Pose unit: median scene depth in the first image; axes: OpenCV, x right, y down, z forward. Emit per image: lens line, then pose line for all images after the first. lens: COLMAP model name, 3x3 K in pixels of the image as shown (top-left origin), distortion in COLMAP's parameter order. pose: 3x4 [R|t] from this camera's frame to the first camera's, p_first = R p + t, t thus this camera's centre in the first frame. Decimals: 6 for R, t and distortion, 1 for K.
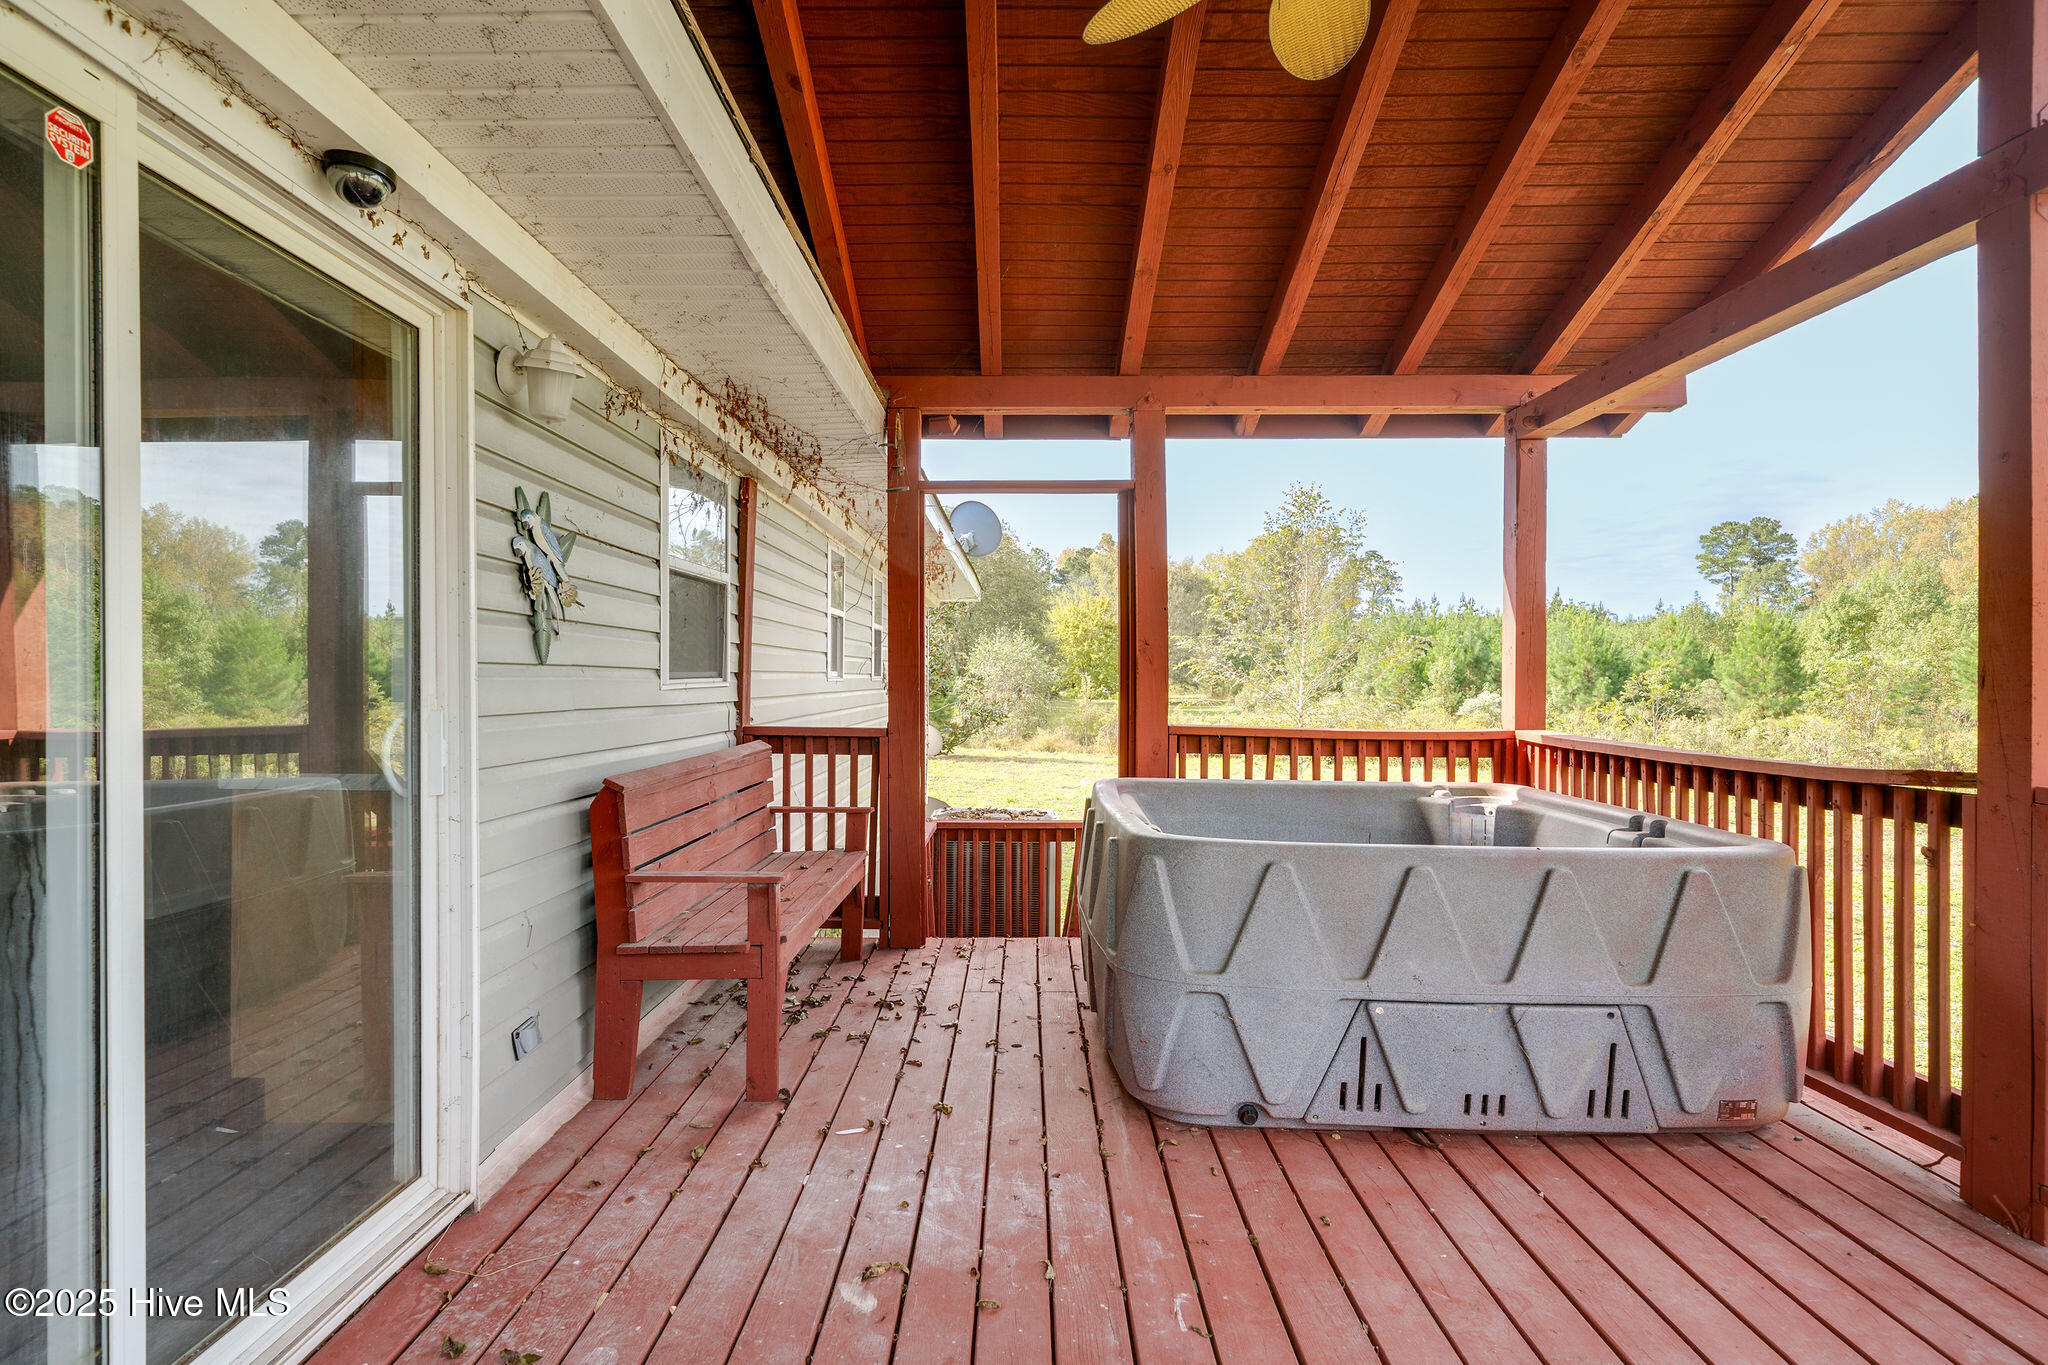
lens RADIAL K [[1060.3, 0, 1024.0], [0, 1060.3, 682.5], [0, 0, 1]] dist [-0.000319, -0.000238]
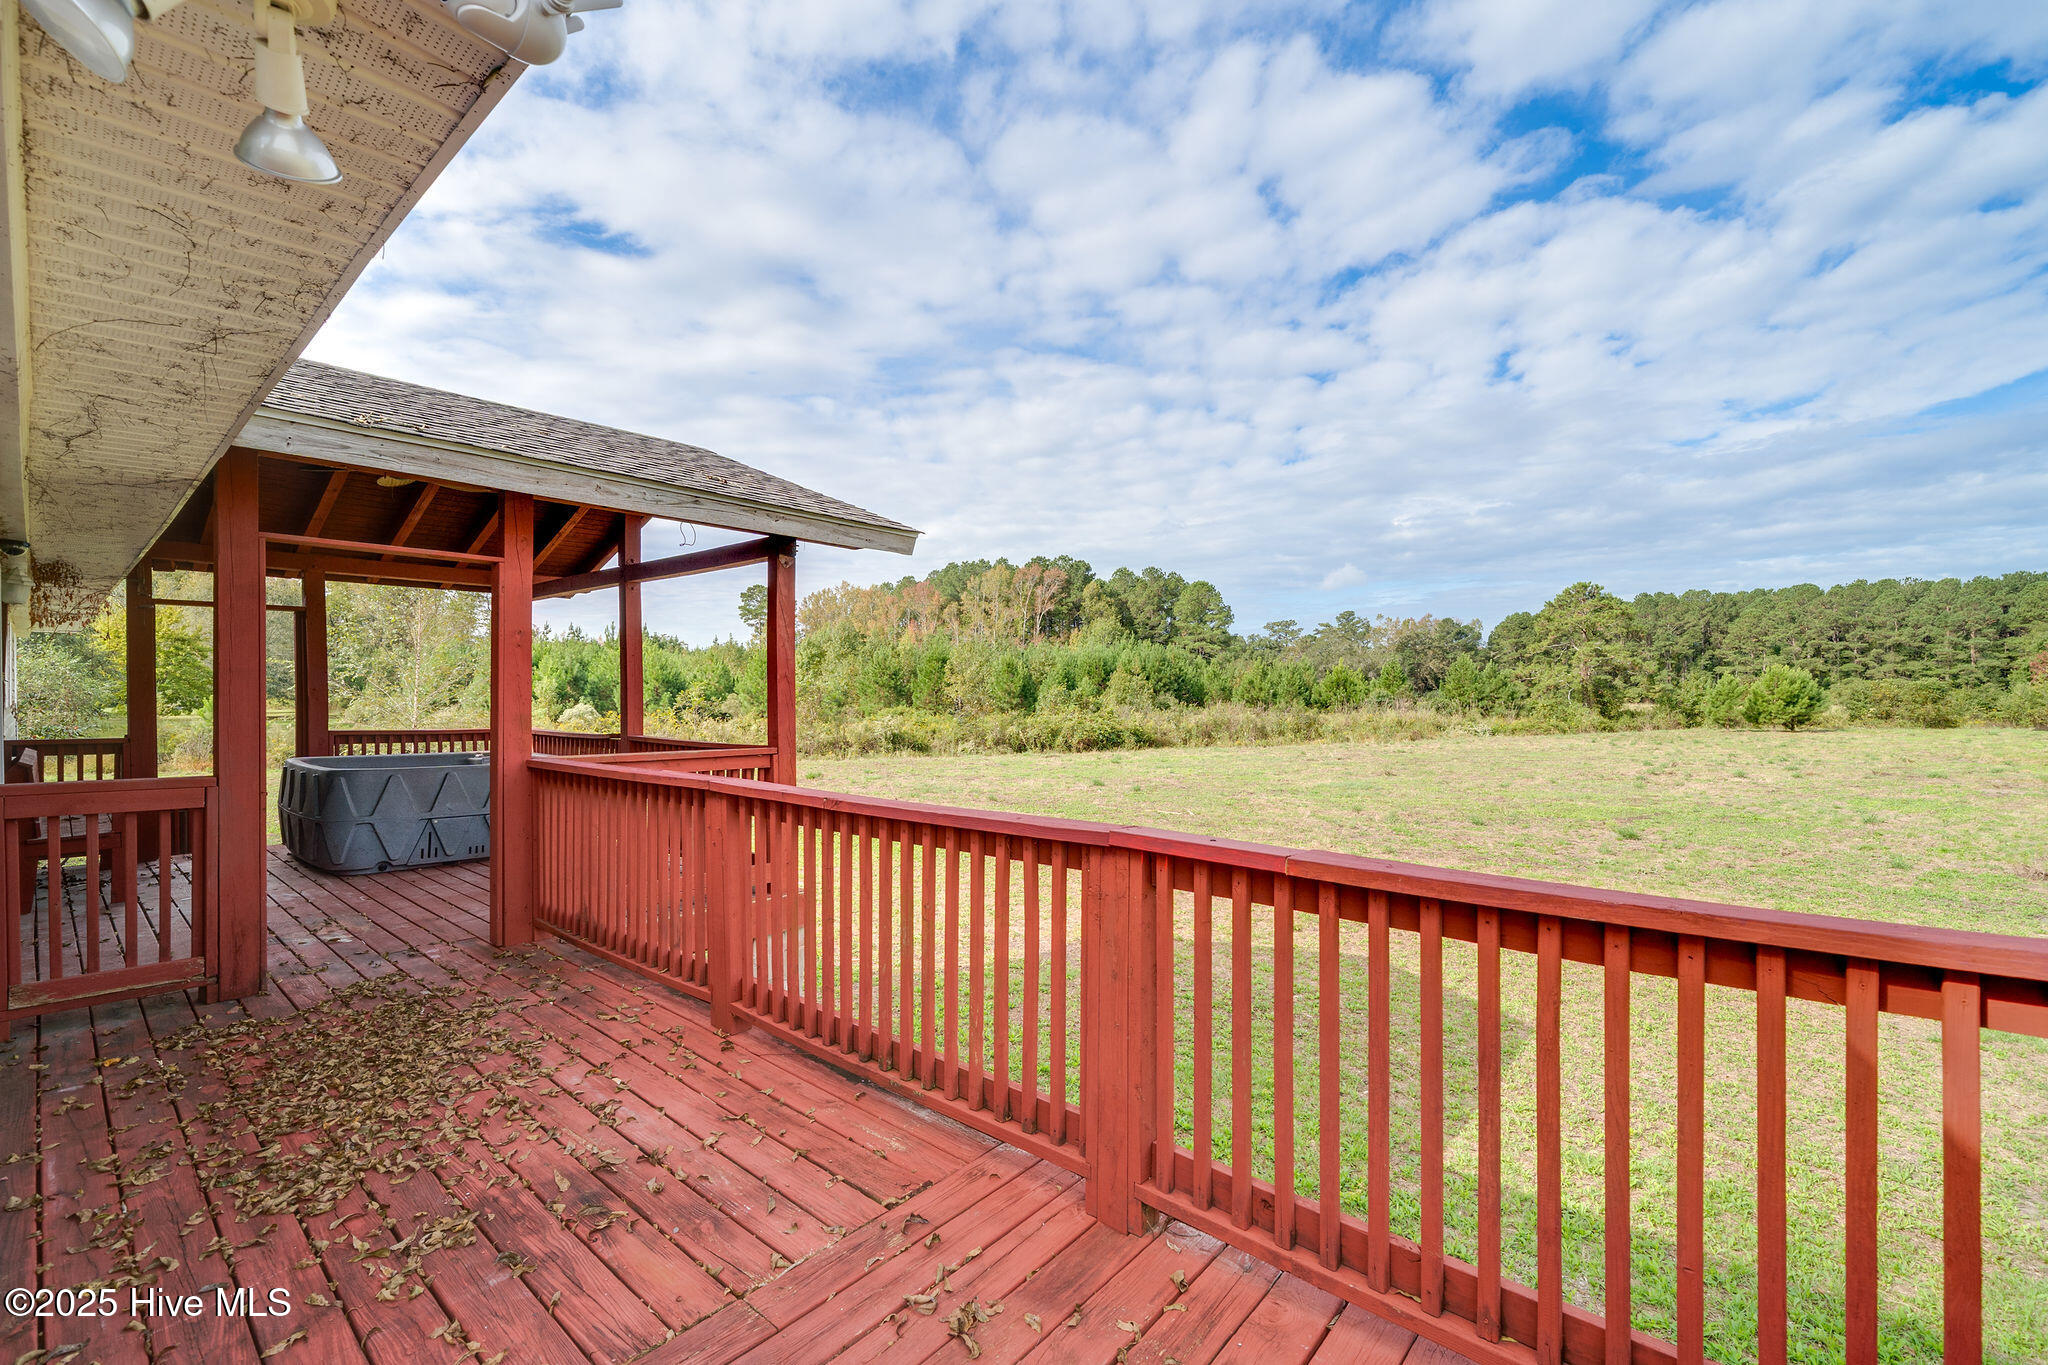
lens RADIAL K [[876.0, 0, 1024.0], [0, 876.0, 682.5], [0, 0, 1]] dist [0.000018, 0.000124]
pose [[0.651975, 0.004818, 0.758225, -0.037535], [0.004736, 0.999934, -0.010426, -0.003959], [-0.758225, 0.010388, 0.651910, -0.153132]]
